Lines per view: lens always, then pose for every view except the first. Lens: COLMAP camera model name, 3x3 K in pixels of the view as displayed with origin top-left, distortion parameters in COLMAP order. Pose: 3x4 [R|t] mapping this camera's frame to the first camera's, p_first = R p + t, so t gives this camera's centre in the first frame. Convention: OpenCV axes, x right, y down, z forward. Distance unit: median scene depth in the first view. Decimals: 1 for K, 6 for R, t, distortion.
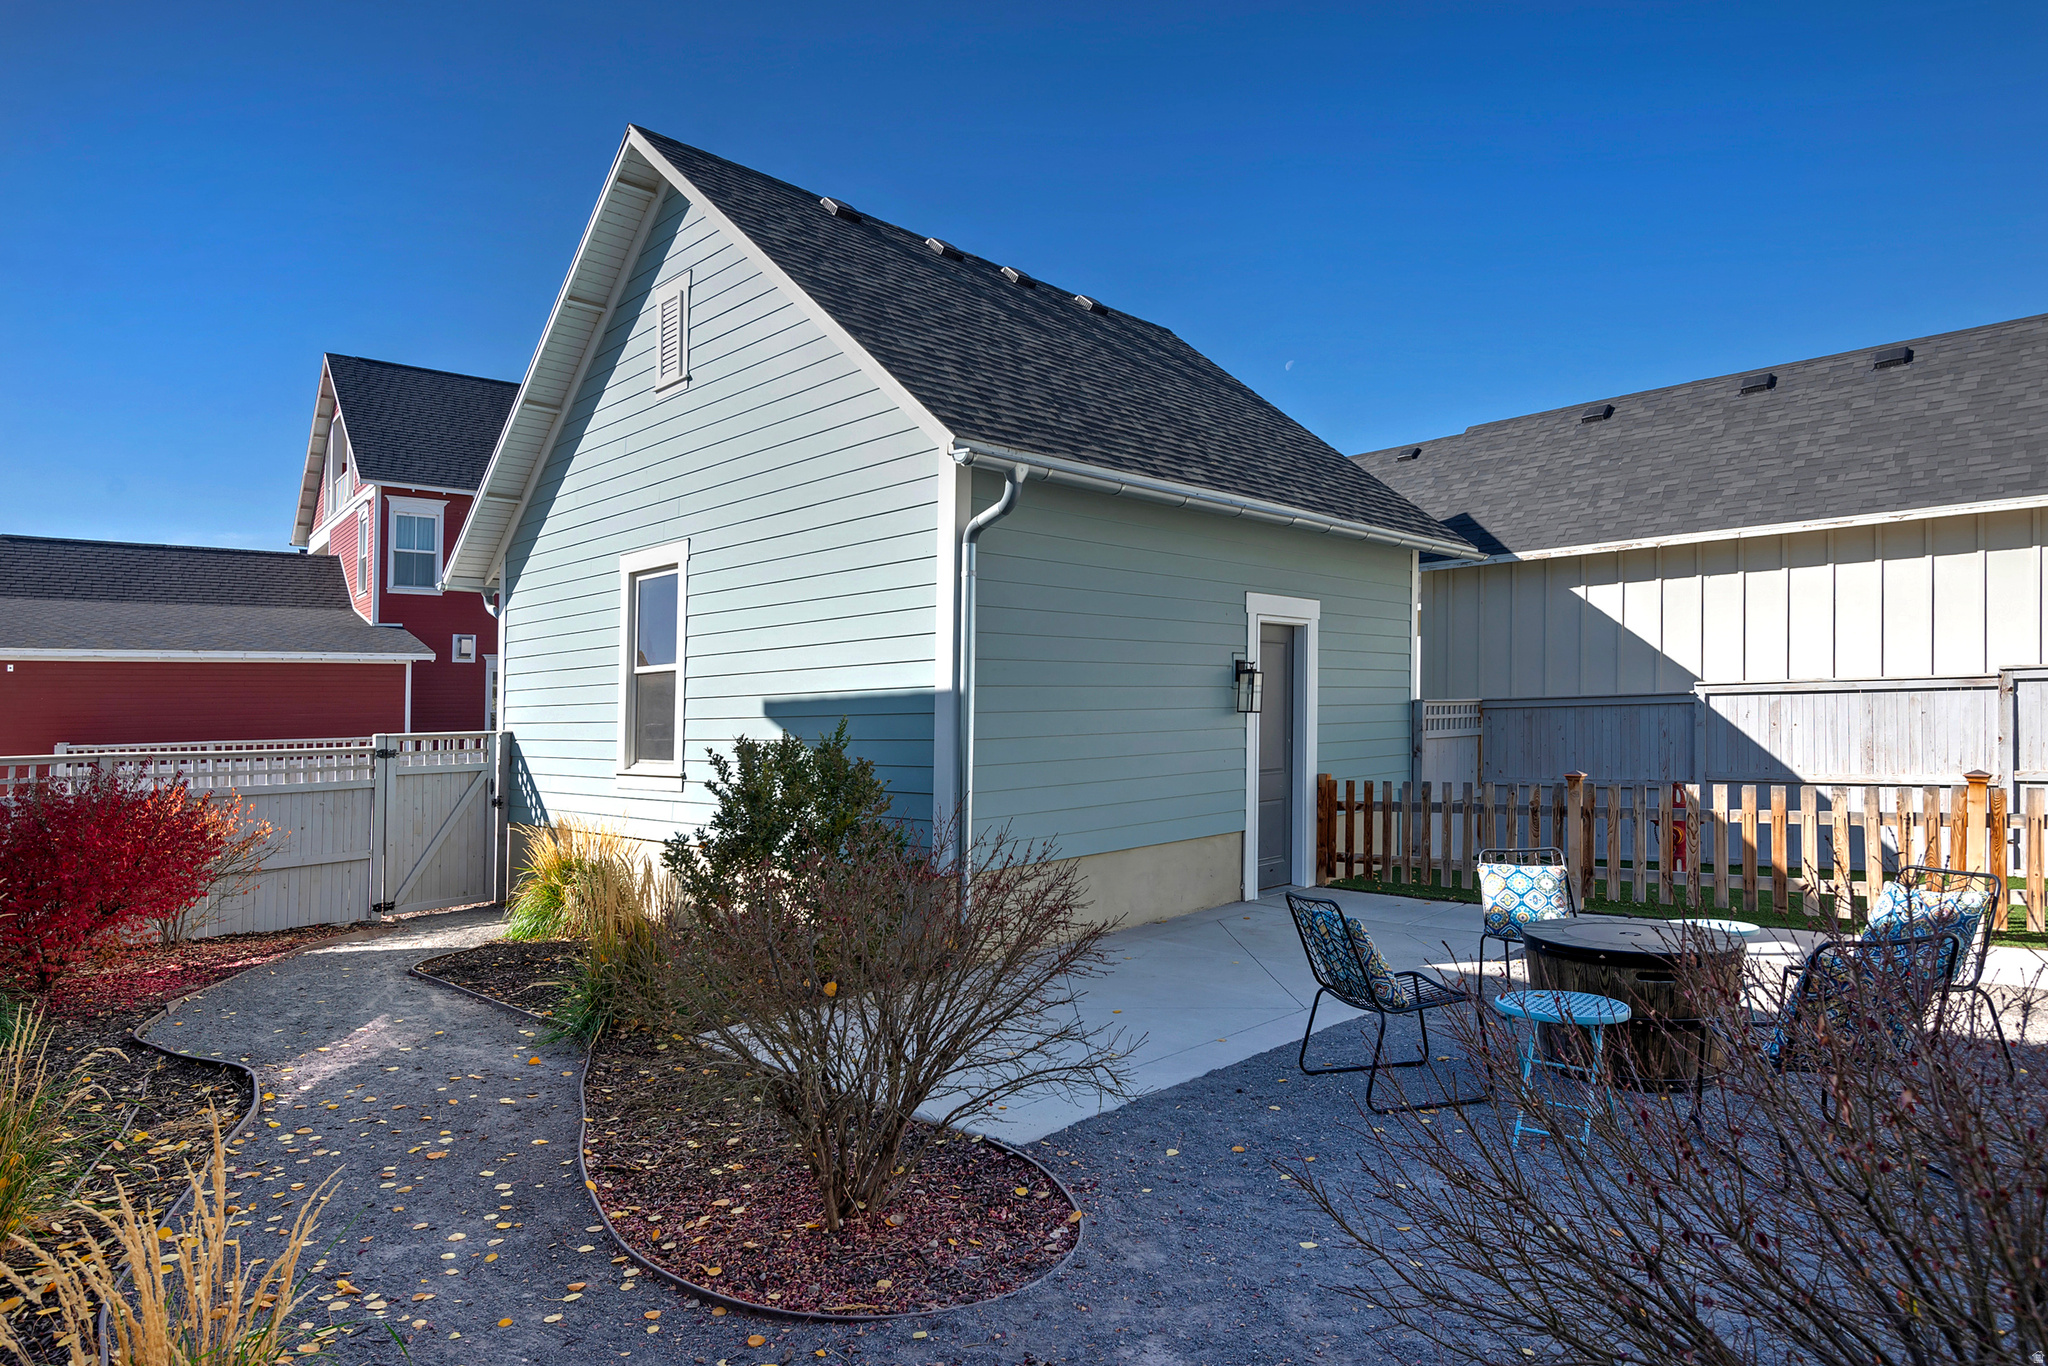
lens RADIAL K [[1105.1, 0, 1025.8], [0, 1105.1, 695.0], [0, 0, 1]] dist [0.006907, -0.000064]
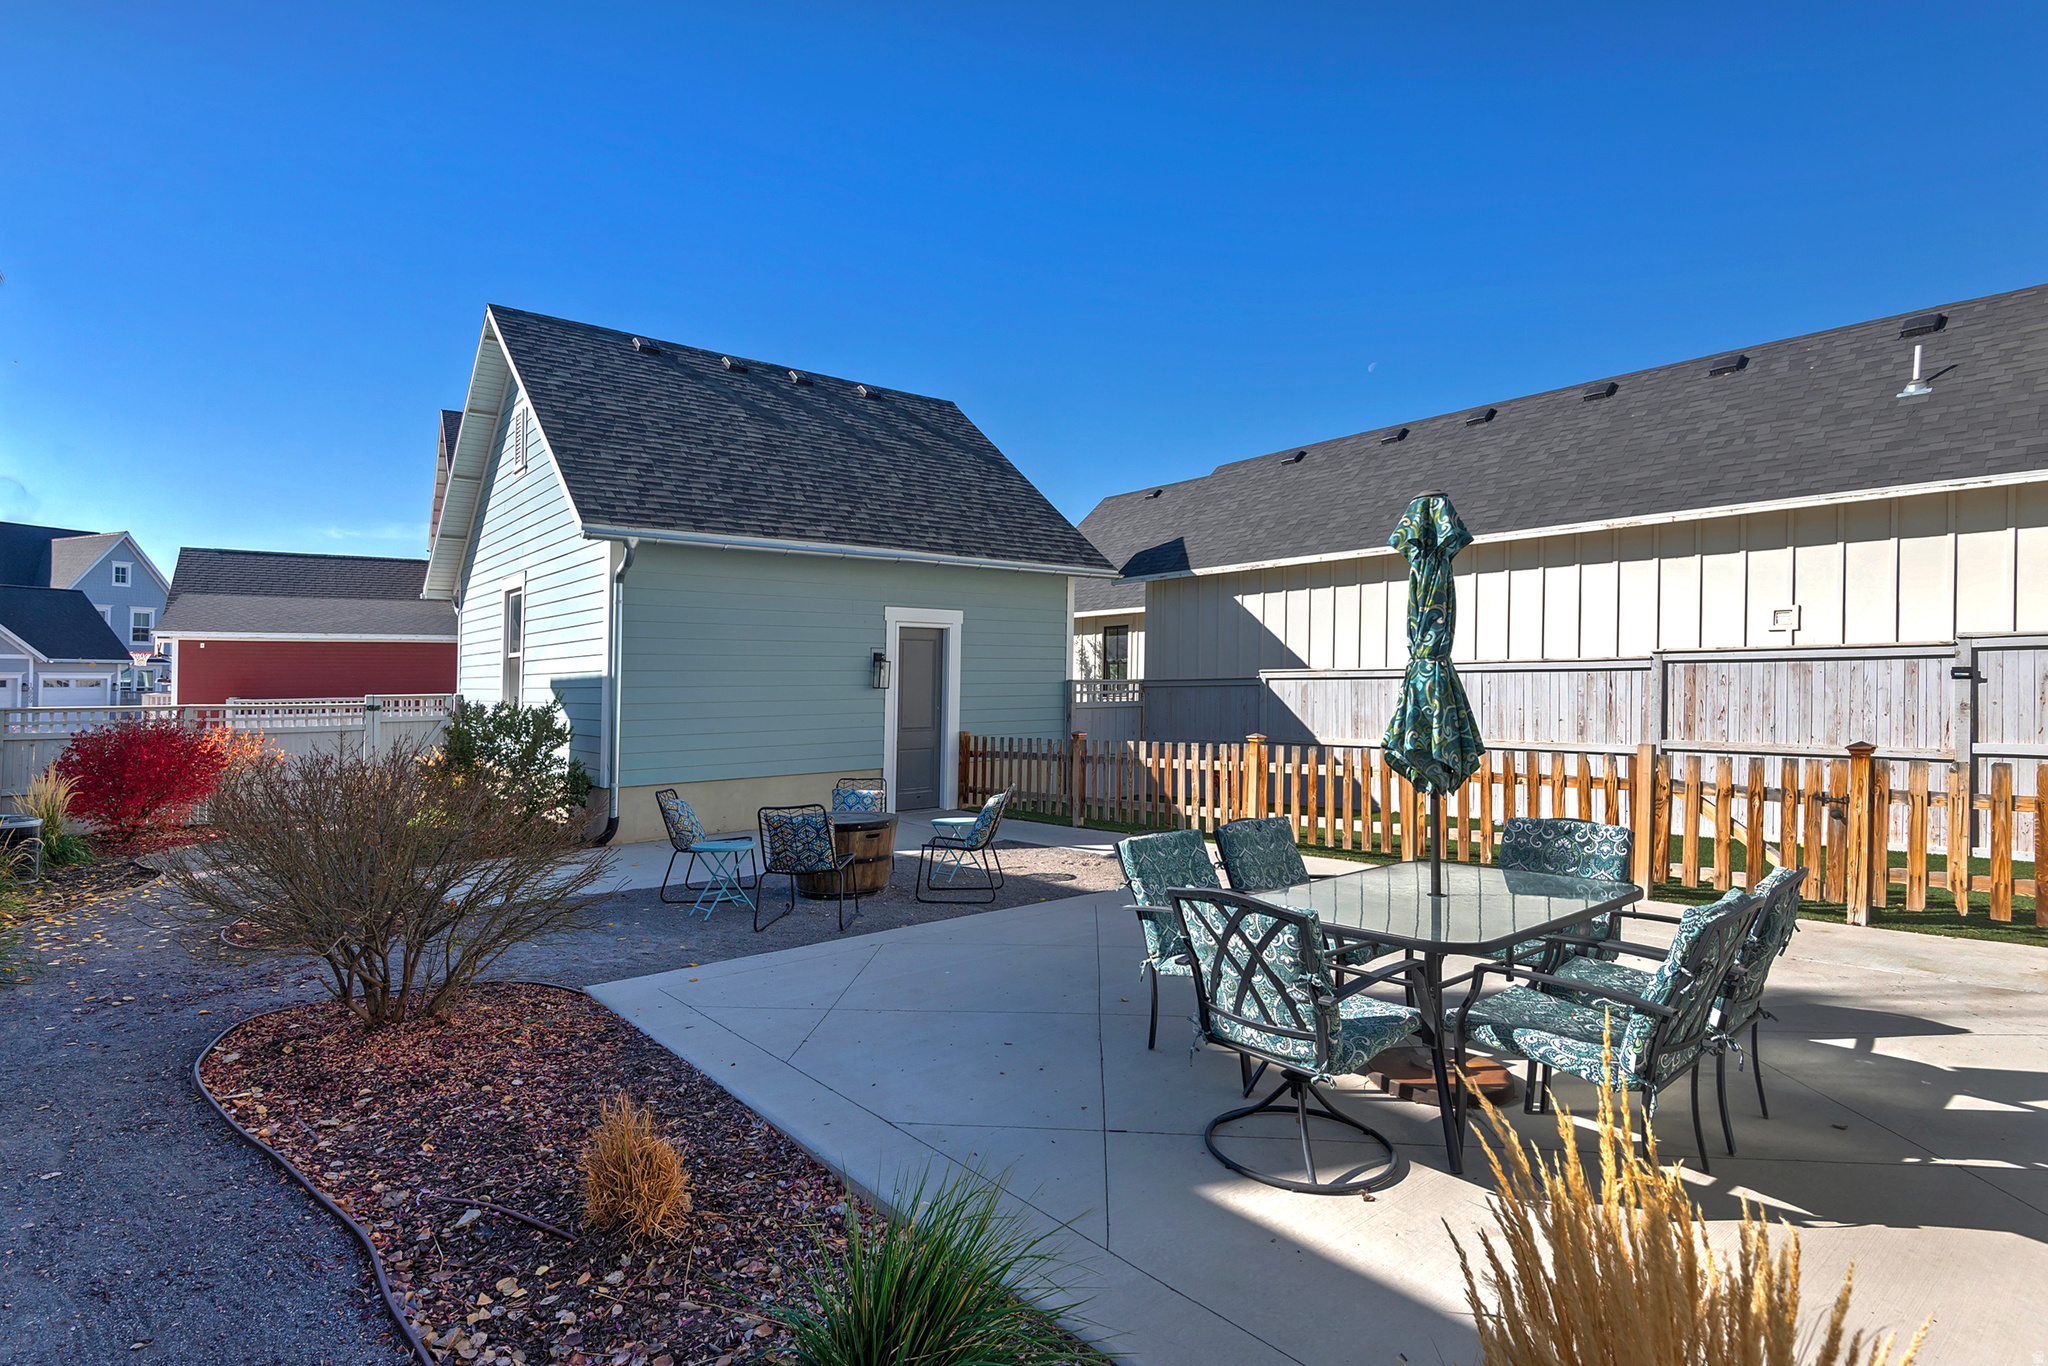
lens RADIAL K [[973.5, 0, 1024.0], [0, 973.5, 683.0], [0, 0, 1]] dist [-0.000001, 0.000024]
pose [[0.994367, 0.011128, -0.105410, 0.482893], [-0.009138, 0.999771, 0.019344, -0.016800], [0.105601, -0.018272, 0.994241, -0.249430]]
